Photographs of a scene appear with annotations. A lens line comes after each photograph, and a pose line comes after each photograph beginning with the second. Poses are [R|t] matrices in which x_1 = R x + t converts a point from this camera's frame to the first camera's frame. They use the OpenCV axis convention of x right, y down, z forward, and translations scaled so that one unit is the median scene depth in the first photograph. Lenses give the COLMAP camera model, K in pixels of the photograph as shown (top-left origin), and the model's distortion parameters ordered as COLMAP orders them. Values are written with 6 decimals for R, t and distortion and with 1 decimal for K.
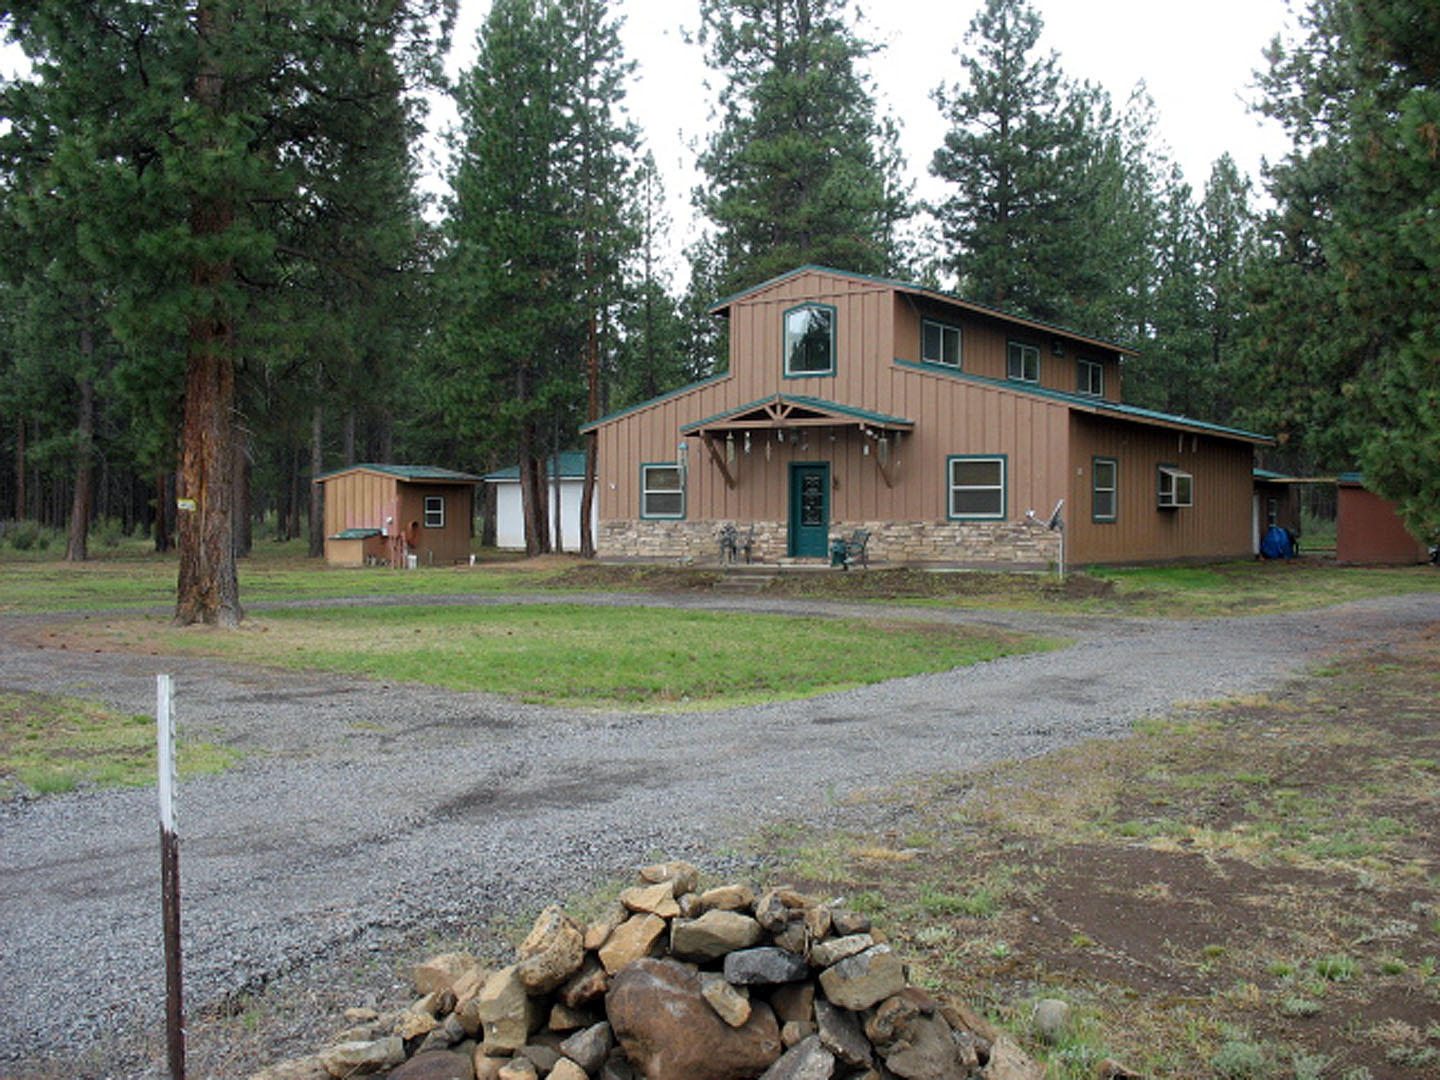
lens RADIAL K [[1464.9, 0, 720.0], [0, 1464.9, 540.0], [0, 0, 1]] dist [-0.174854, 0.153501]
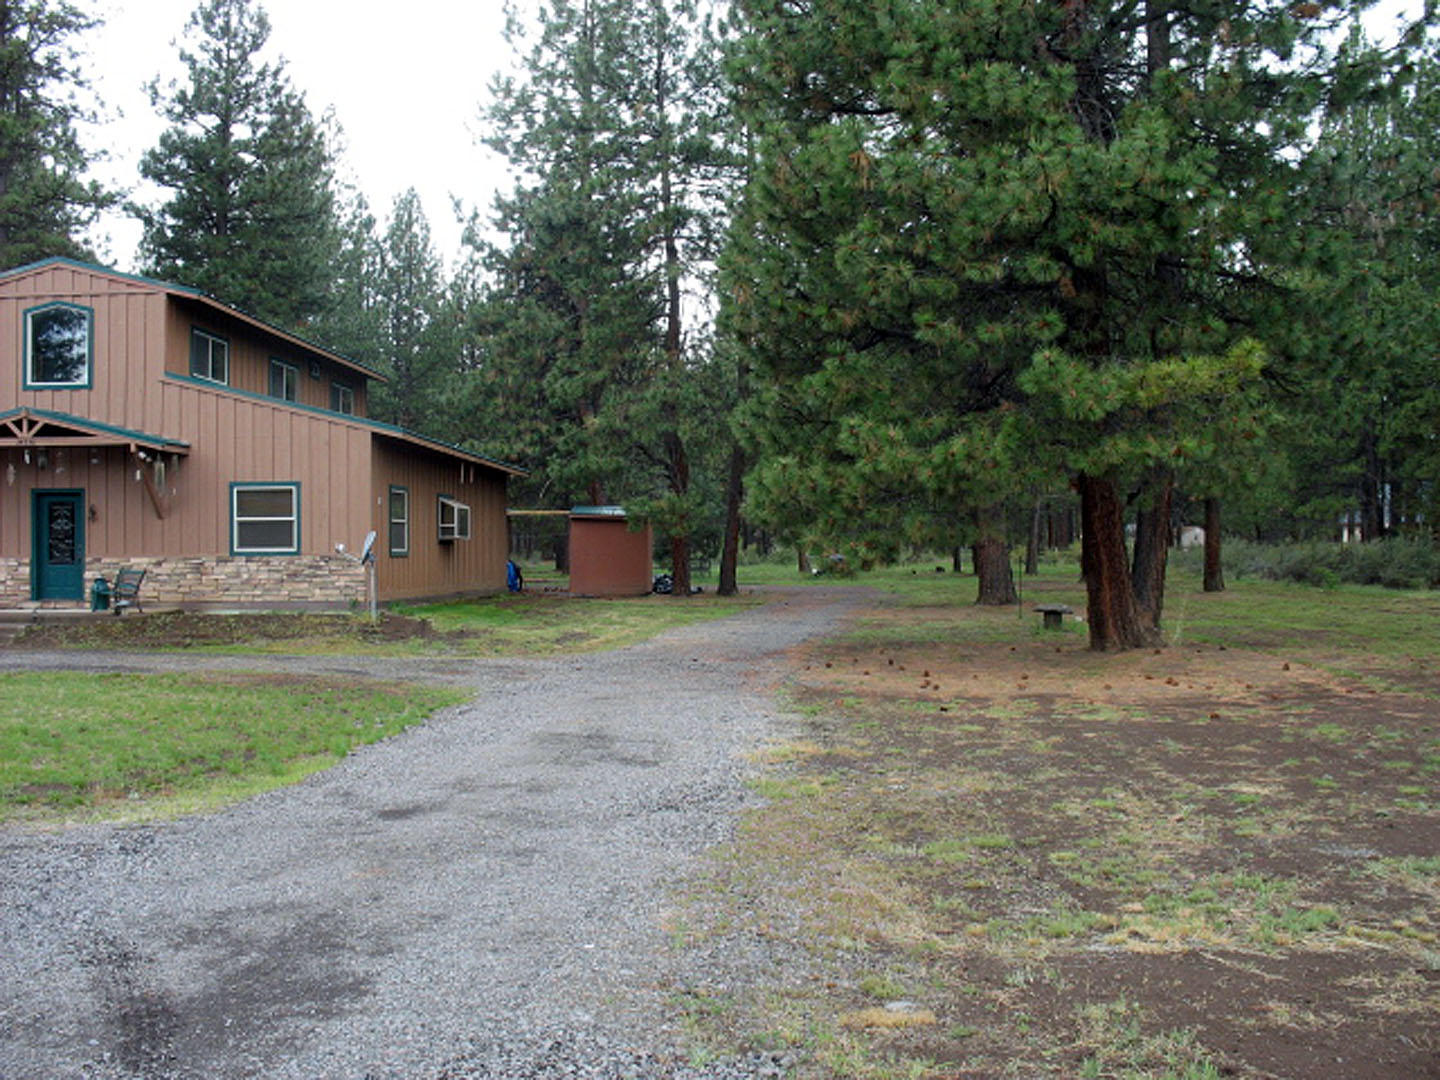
lens RADIAL K [[1480.5, 0, 720.0], [0, 1480.5, 540.0], [0, 0, 1]] dist [-0.182320, 0.214040]
pose [[0.839175, -0.003299, 0.543852, -0.070202], [0.016442, 0.999678, -0.019306, -0.000946], [-0.543613, 0.025143, 0.838959, 0.089164]]
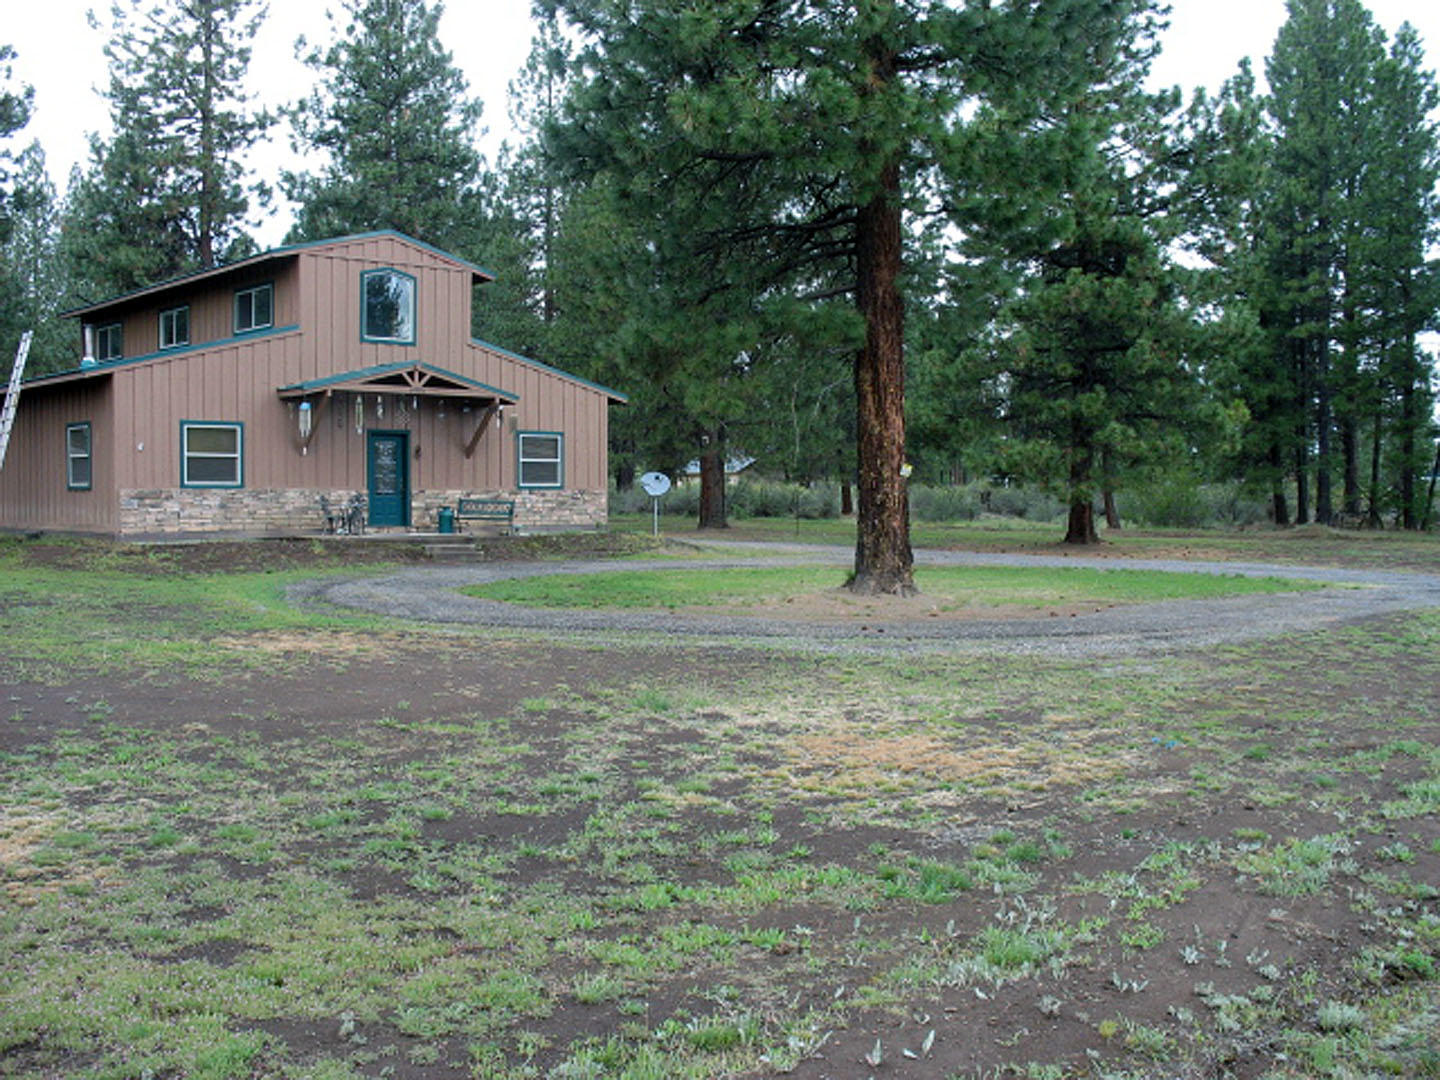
lens RADIAL K [[1480.5, 0, 720.0], [0, 1480.5, 540.0], [0, 0, 1]] dist [-0.182320, 0.214040]
pose [[0.215686, -0.031856, 0.975943, -0.850482], [0.011238, 0.999482, 0.030141, -0.006195], [-0.976398, 0.004467, 0.215932, 0.563105]]
